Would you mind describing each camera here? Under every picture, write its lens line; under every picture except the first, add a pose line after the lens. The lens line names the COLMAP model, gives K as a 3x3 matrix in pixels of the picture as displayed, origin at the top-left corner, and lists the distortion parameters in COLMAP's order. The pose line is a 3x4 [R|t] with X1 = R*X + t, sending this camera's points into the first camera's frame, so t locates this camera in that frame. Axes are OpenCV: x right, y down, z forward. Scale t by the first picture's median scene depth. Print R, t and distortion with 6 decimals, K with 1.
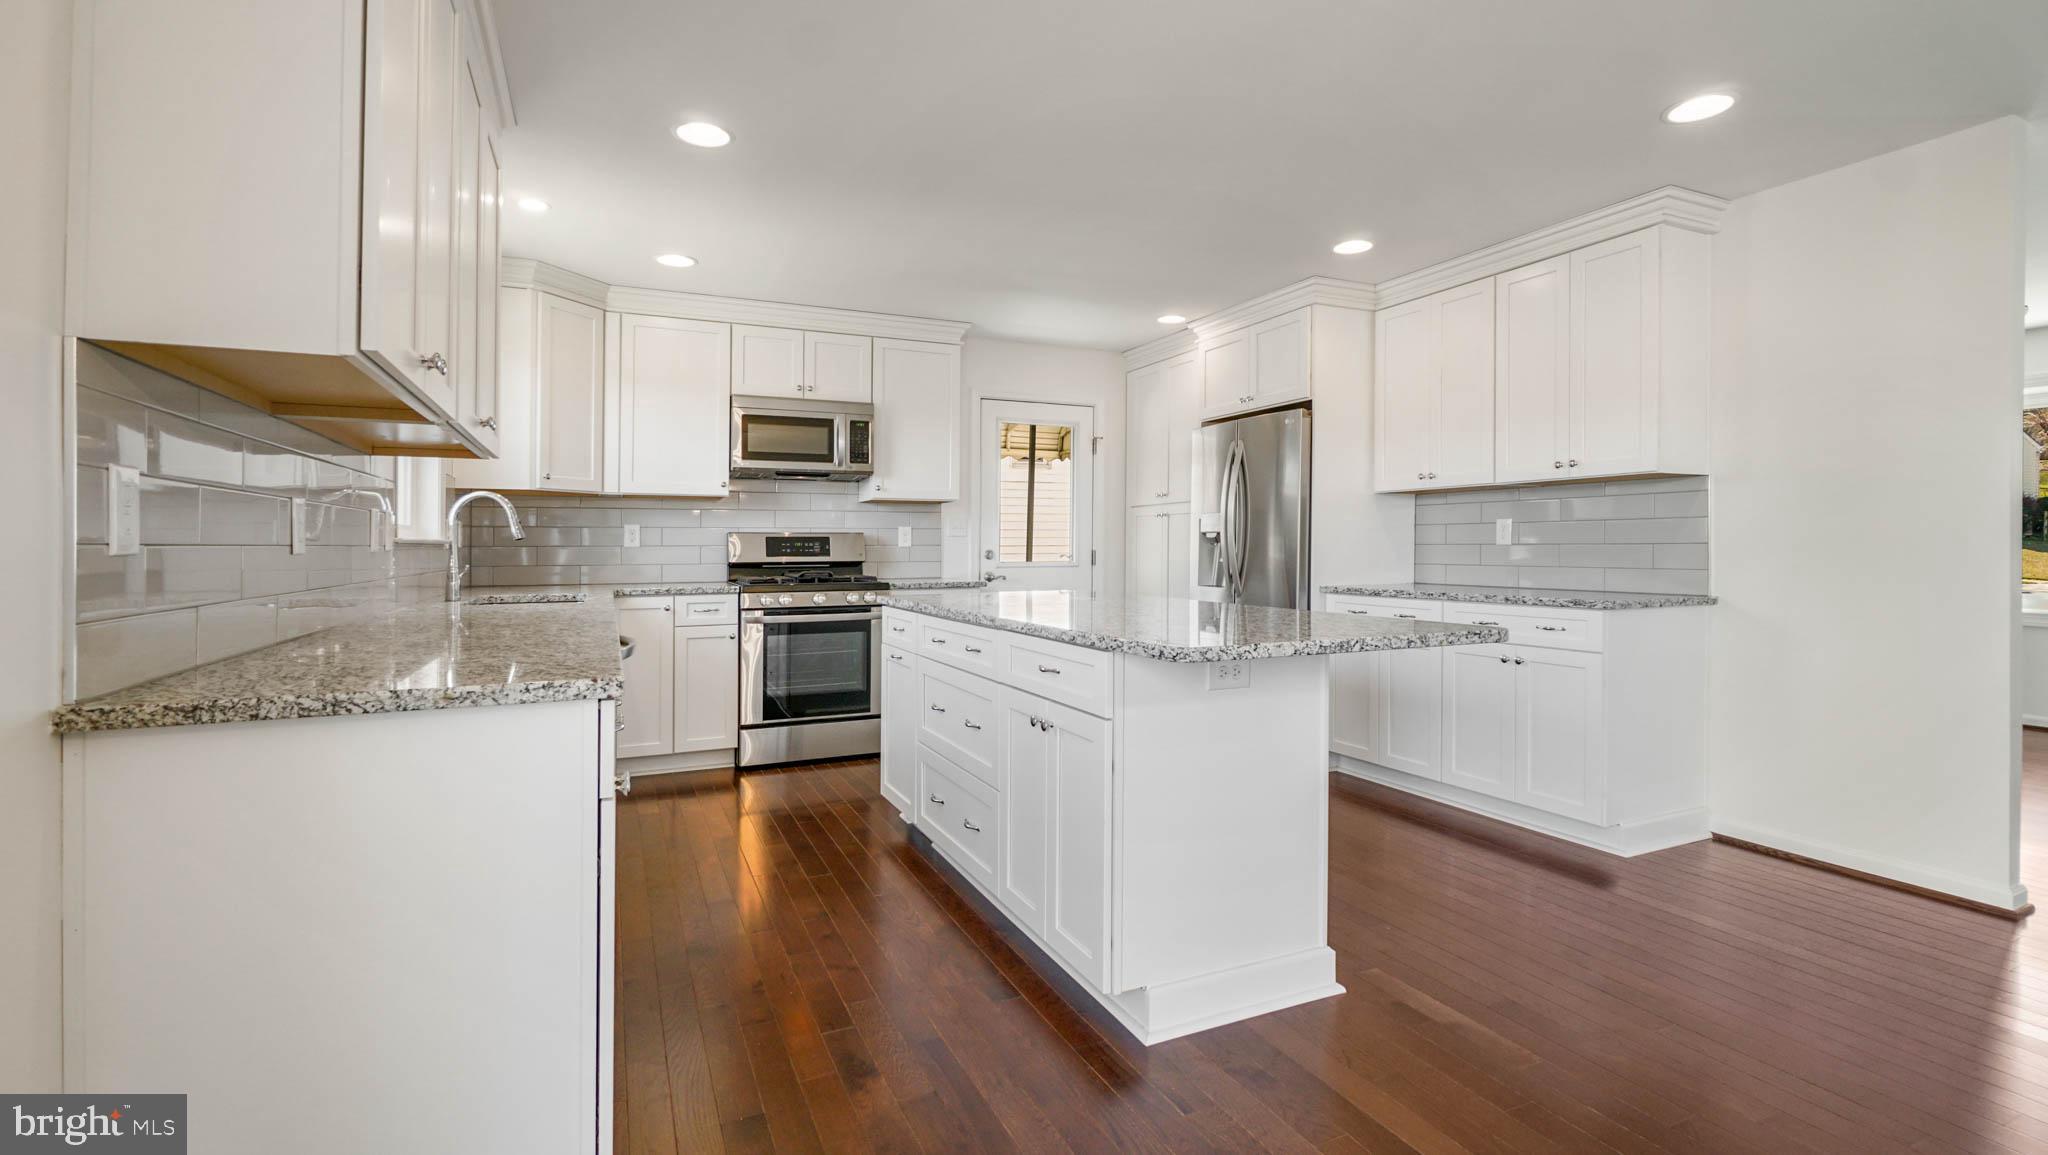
lens RADIAL K [[920.6, 0, 1021.4], [0, 920.6, 541.8], [0, 0, 1]] dist [-0.000309, 0.000036]
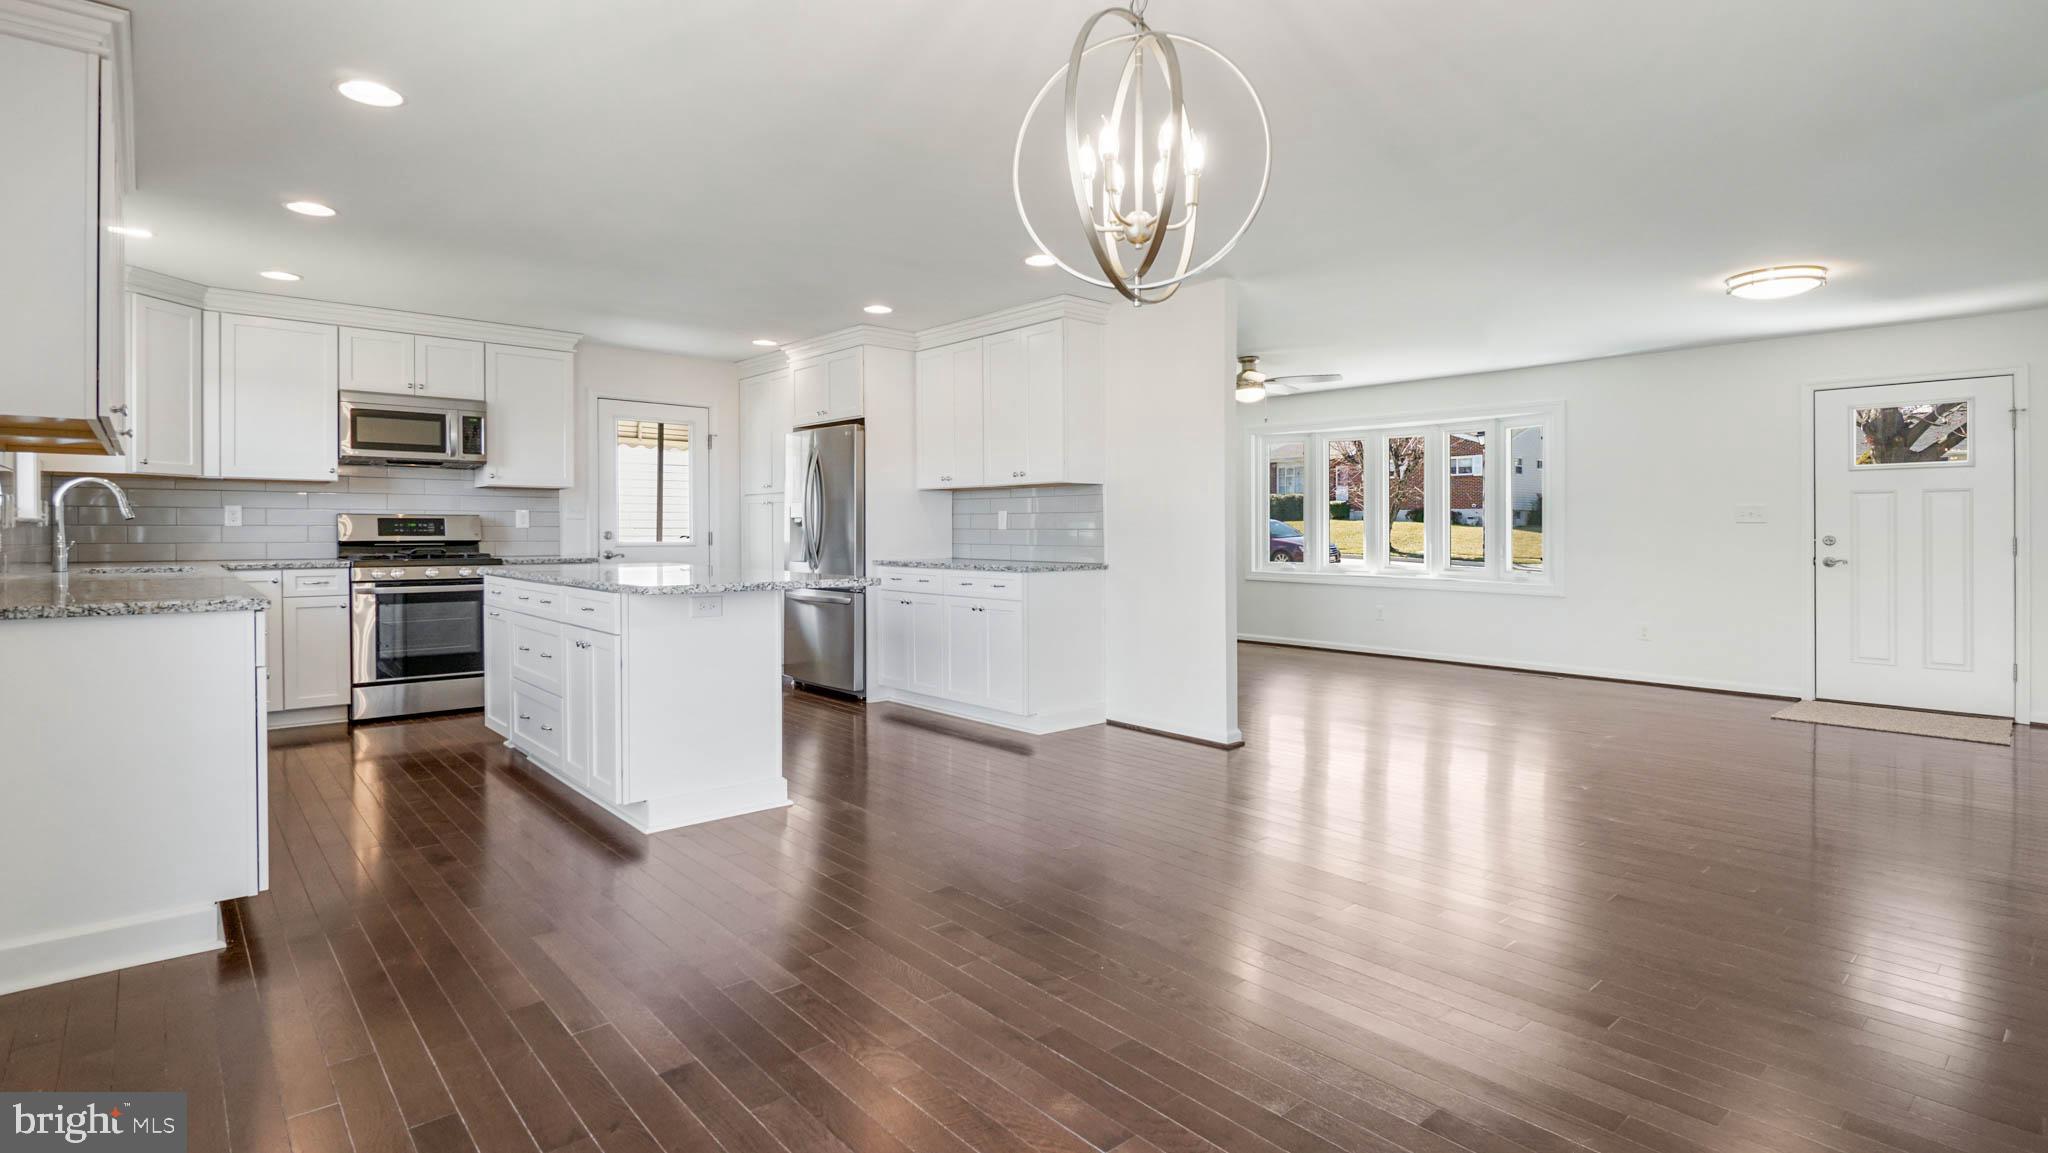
lens RADIAL K [[987.9, 0, 1082.5], [0, 987.9, 561.4], [0, 0, 1]] dist [-0.015749, -0.000357]
pose [[0.942190, -0.003595, 0.335061, 0.135539], [-0.008642, 0.999349, 0.035024, -0.001857], [-0.334968, -0.035894, 0.941545, -0.424826]]
